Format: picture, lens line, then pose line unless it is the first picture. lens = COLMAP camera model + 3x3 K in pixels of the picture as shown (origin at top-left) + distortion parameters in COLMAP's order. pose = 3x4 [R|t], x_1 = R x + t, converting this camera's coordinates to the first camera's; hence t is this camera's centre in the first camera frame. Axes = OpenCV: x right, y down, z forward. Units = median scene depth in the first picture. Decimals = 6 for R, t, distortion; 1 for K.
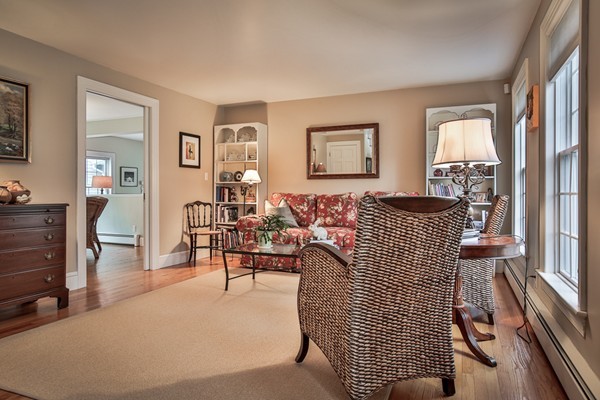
lens RADIAL K [[345.8, 0, 299.9], [0, 345.8, 196.6], [0, 0, 1]] dist [-0.005161, 0.003387]
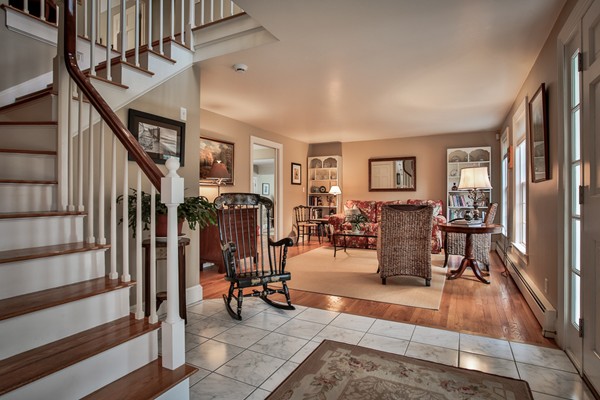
lens RADIAL K [[319.7, 0, 297.1], [0, 319.7, 197.4], [0, 0, 1]] dist [-0.006420, -0.001176]
pose [[0.999411, 0.000074, -0.034320, -0.268402], [-0.000218, 0.999991, -0.004172, -0.018226], [0.034320, 0.004177, 0.999402, -0.487736]]
